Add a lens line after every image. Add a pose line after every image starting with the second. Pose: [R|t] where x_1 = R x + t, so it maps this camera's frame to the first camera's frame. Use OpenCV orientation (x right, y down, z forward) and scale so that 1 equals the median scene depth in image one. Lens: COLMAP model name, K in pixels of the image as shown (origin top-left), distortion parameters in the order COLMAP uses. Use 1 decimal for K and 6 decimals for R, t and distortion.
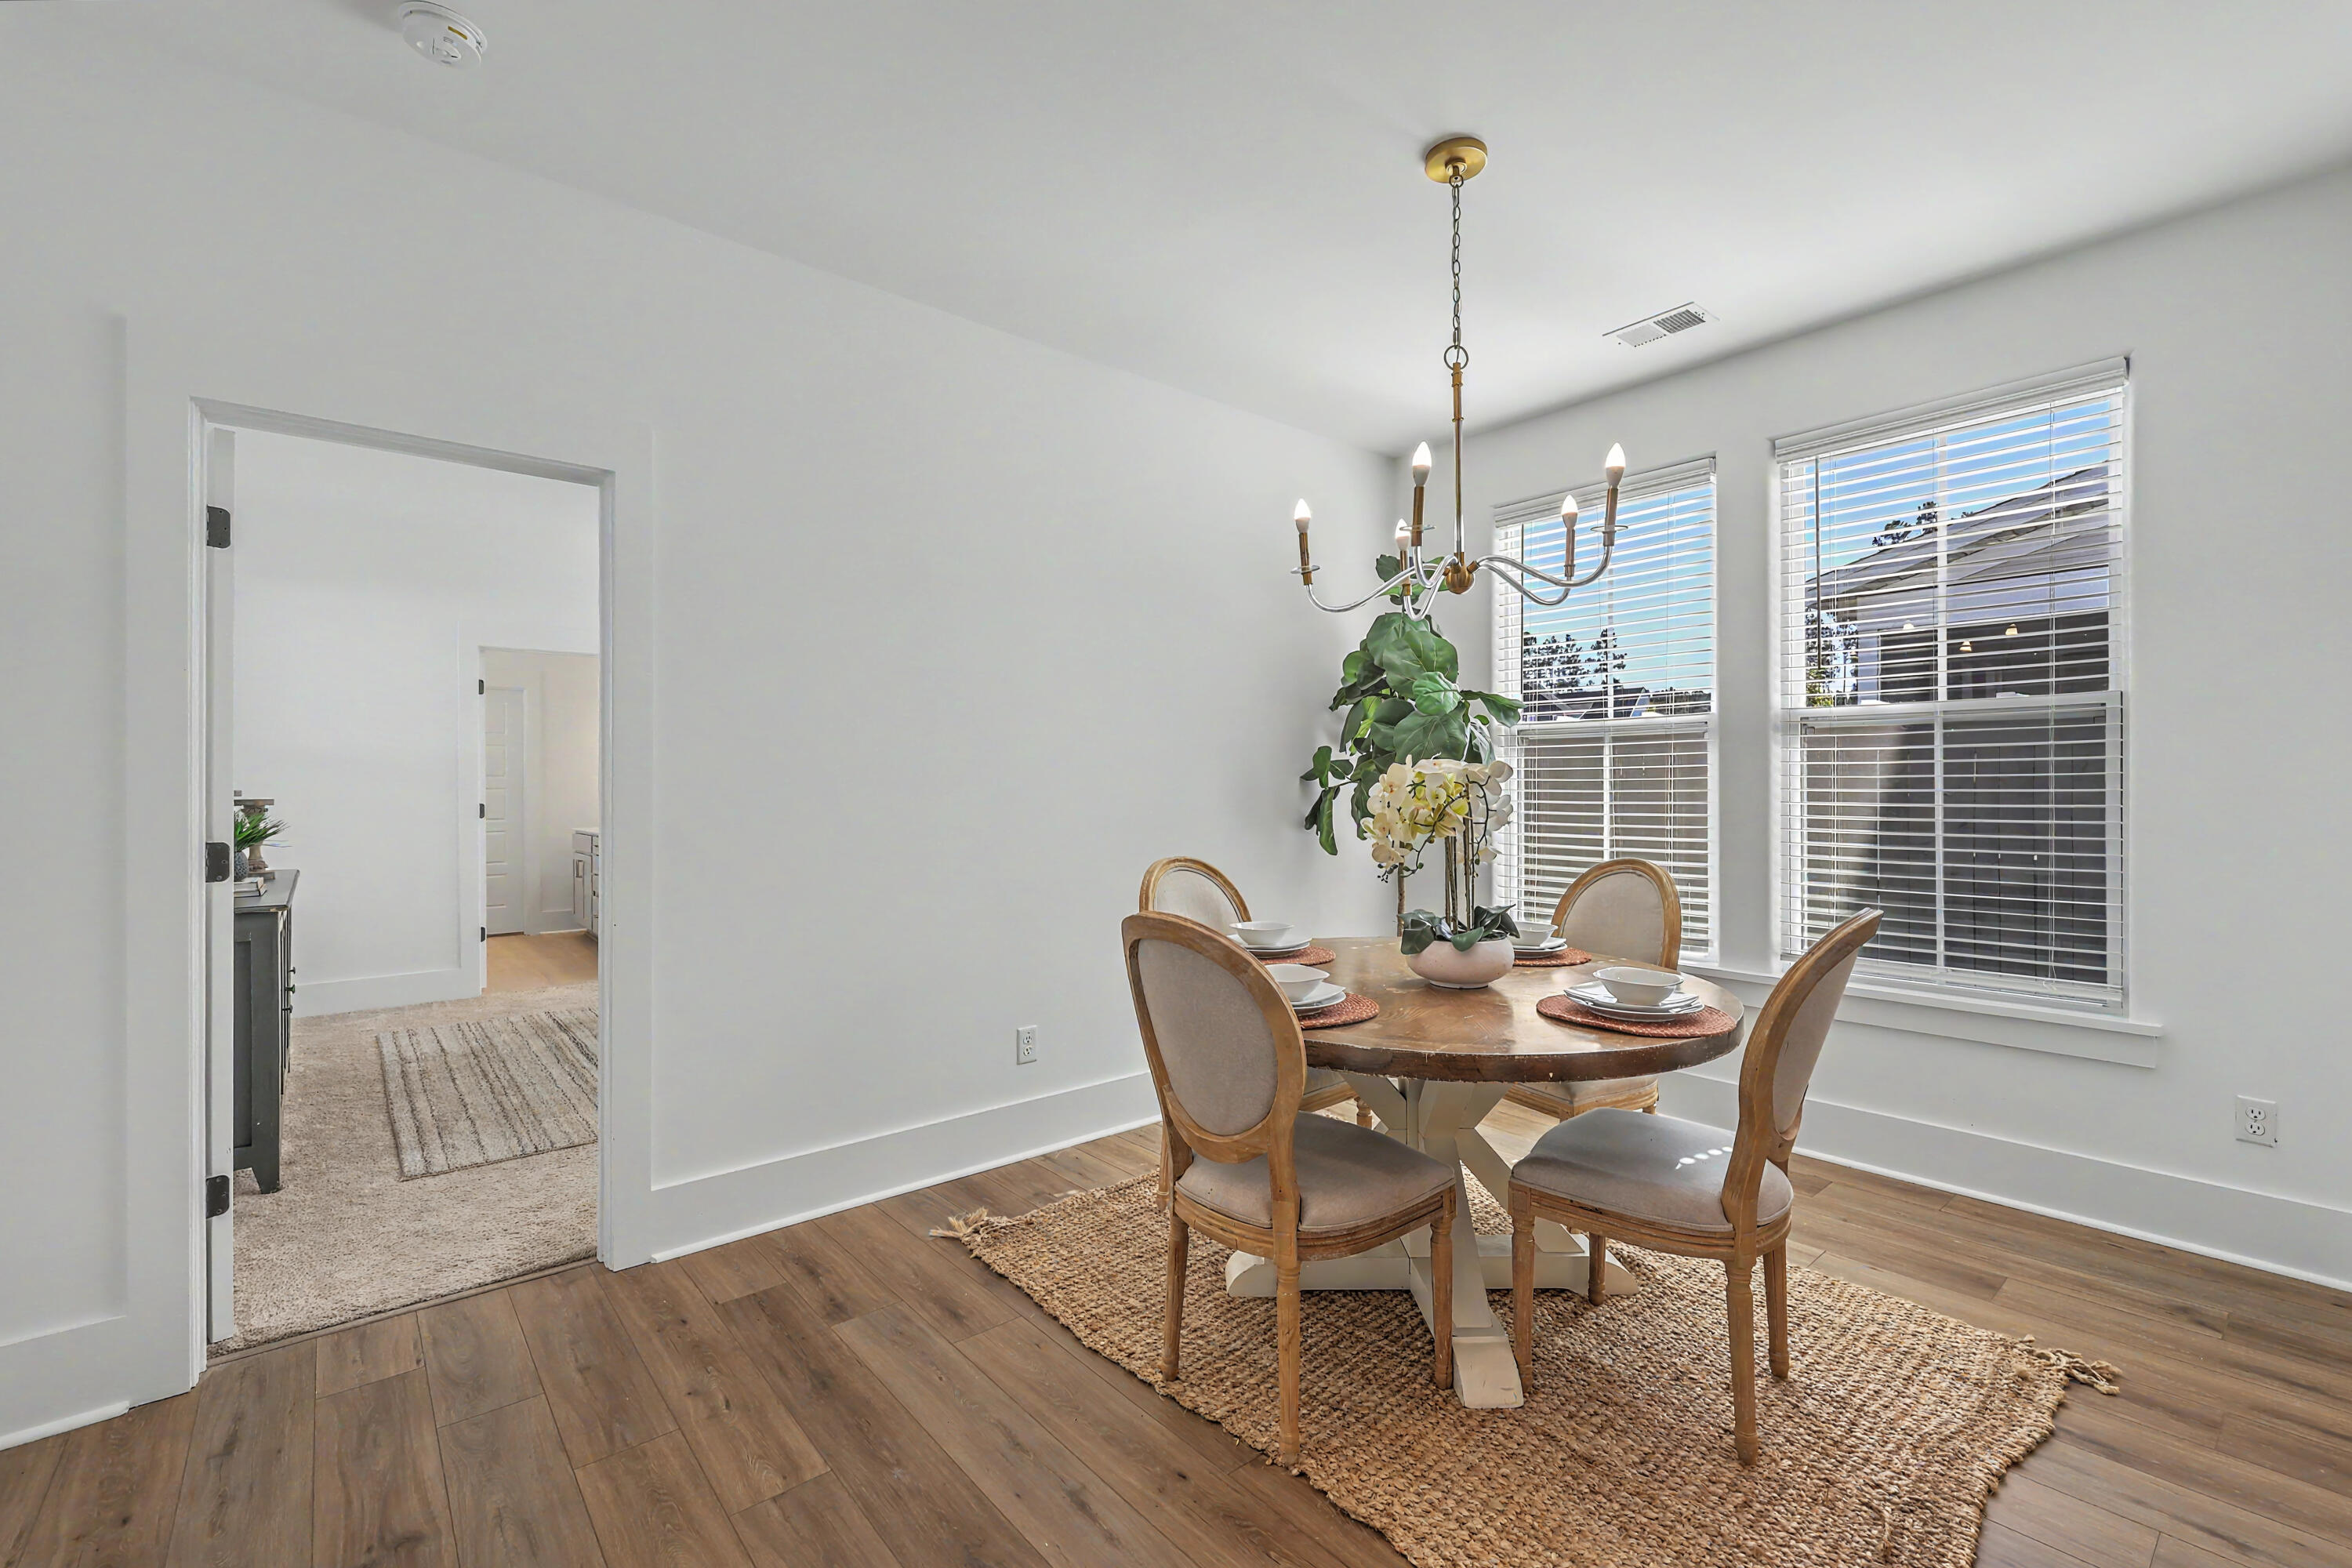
lens RADIAL K [[979.7, 0, 1192.9], [0, 979.7, 791.3], [0, 0, 1]] dist [-0.001450, -0.000159]
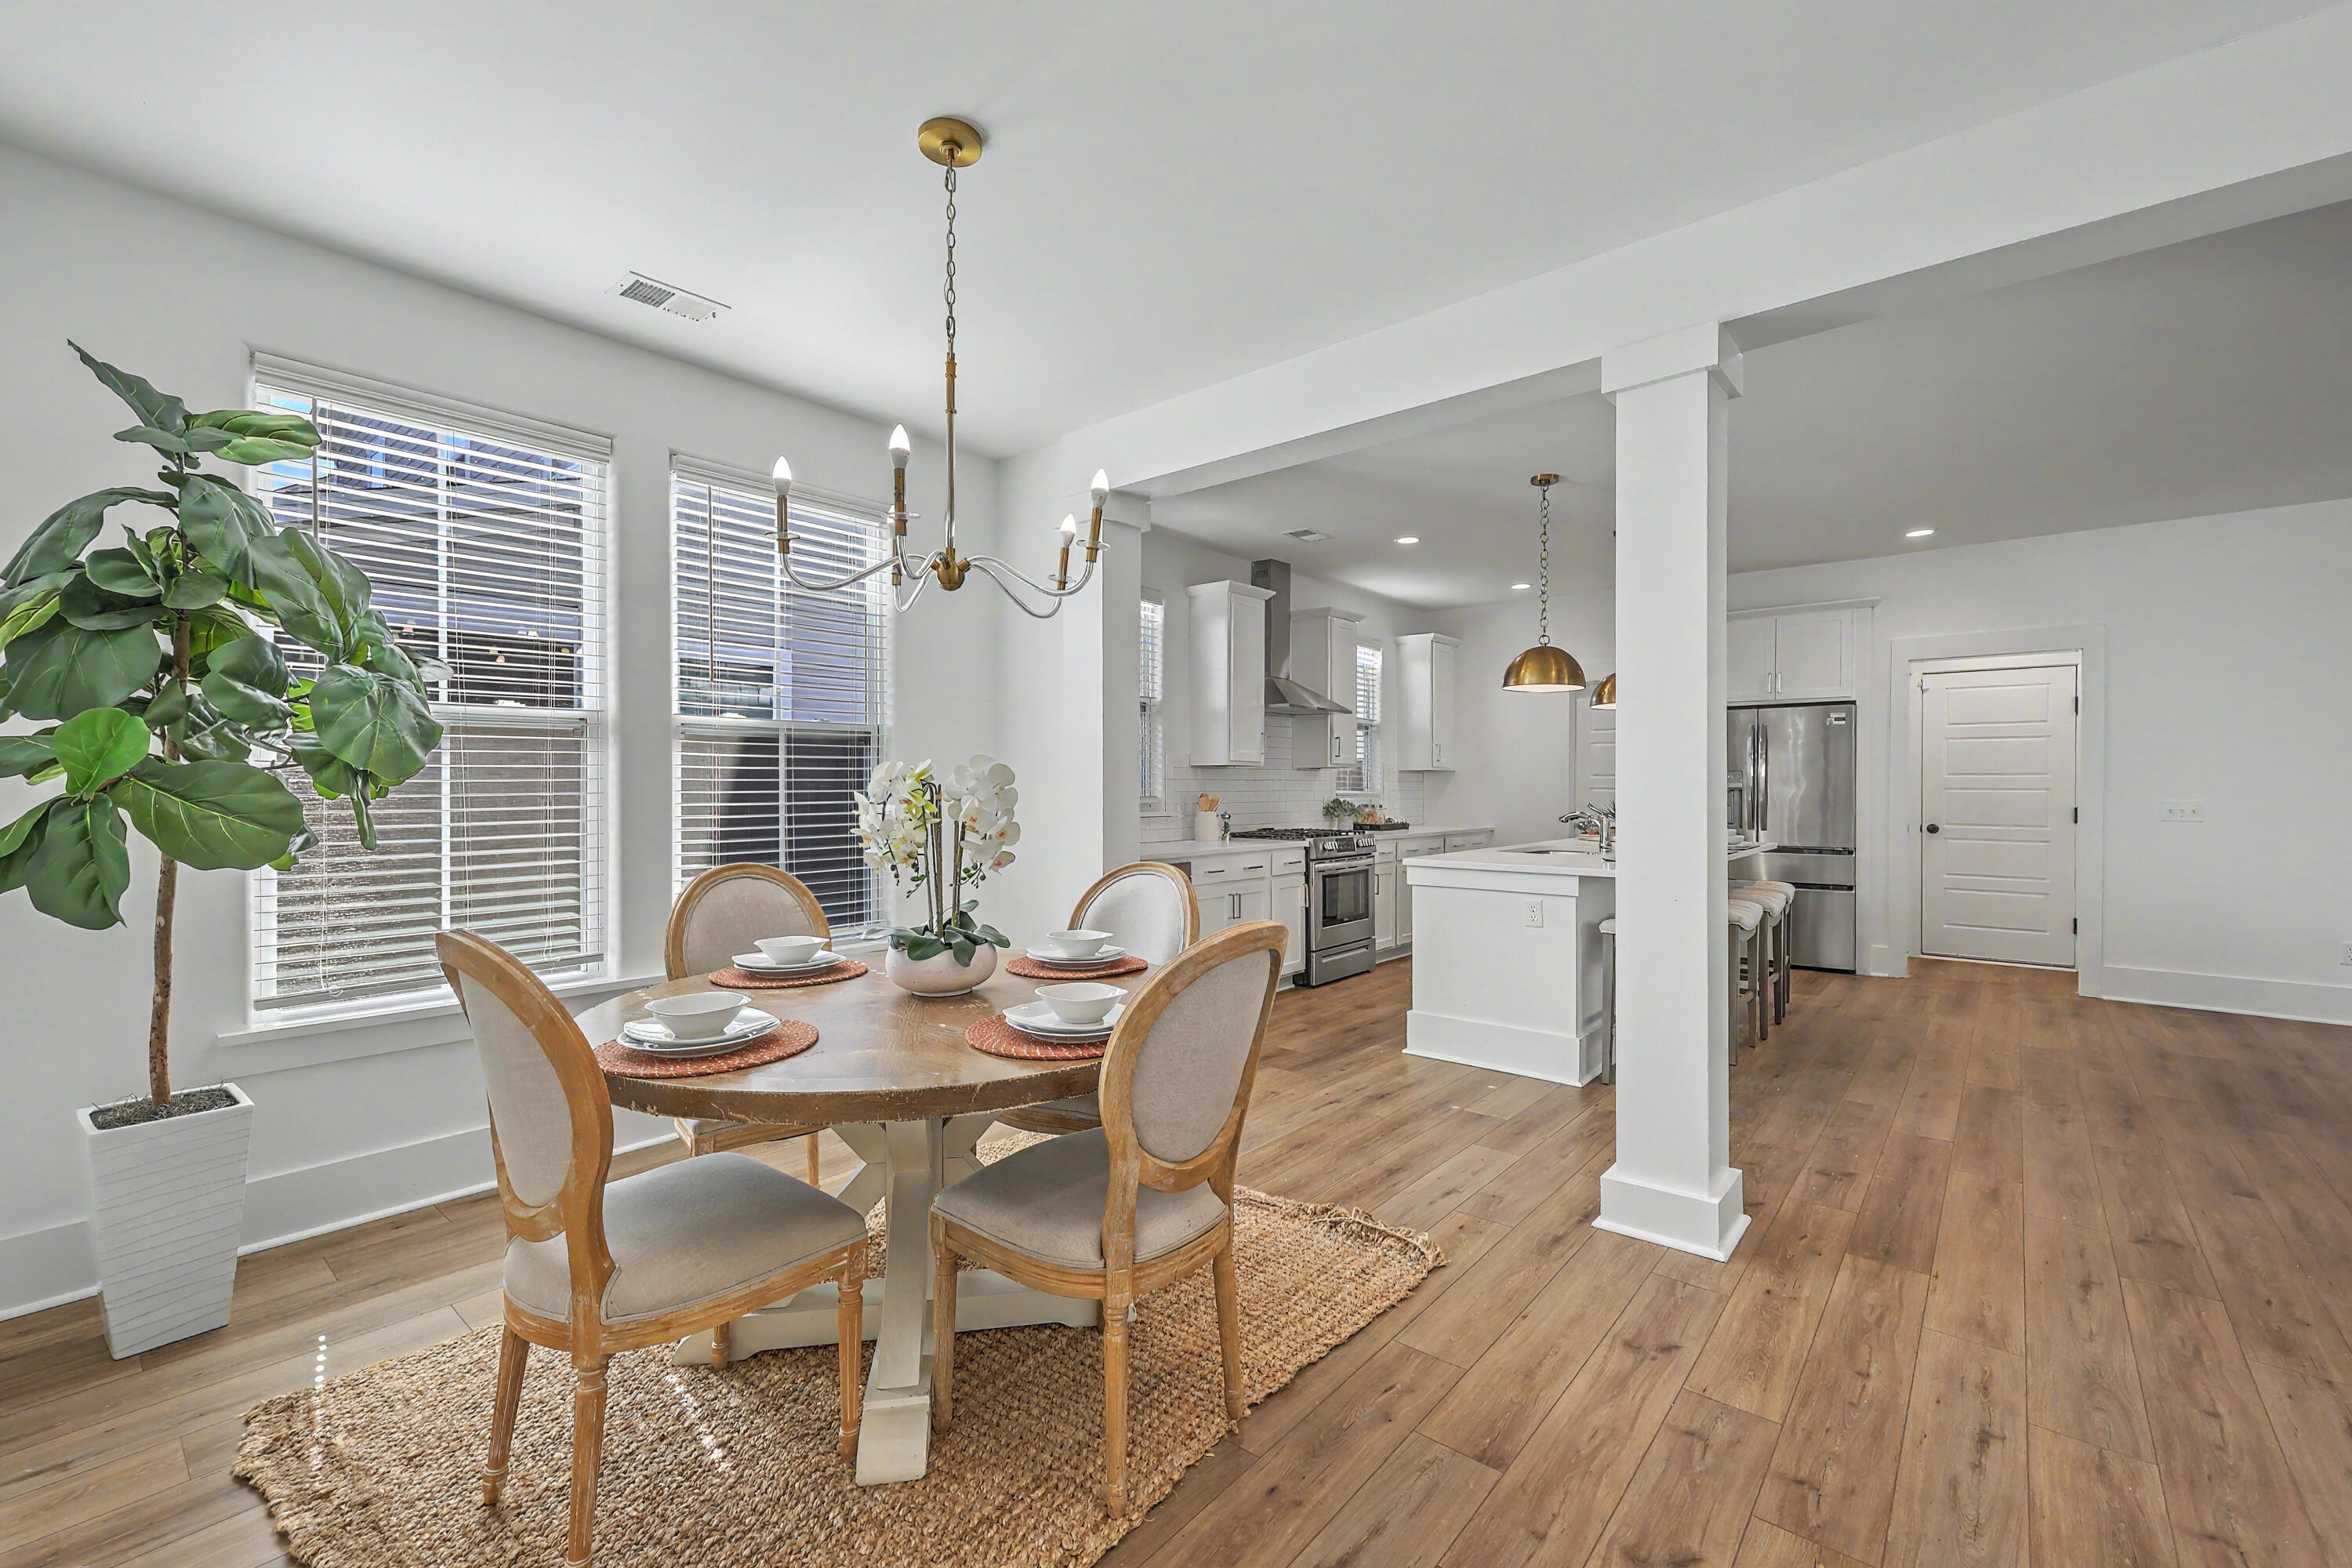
lens RADIAL K [[968.3, 0, 1167.6], [0, 968.3, 789.6], [0, 0, 1]] dist [-0.000291, -0.000006]
pose [[-0.147585, -0.000723, 0.989049, -0.466554], [0.005513, 0.999984, 0.001554, -0.002385], [-0.989034, 0.005682, -0.147579, 0.608244]]
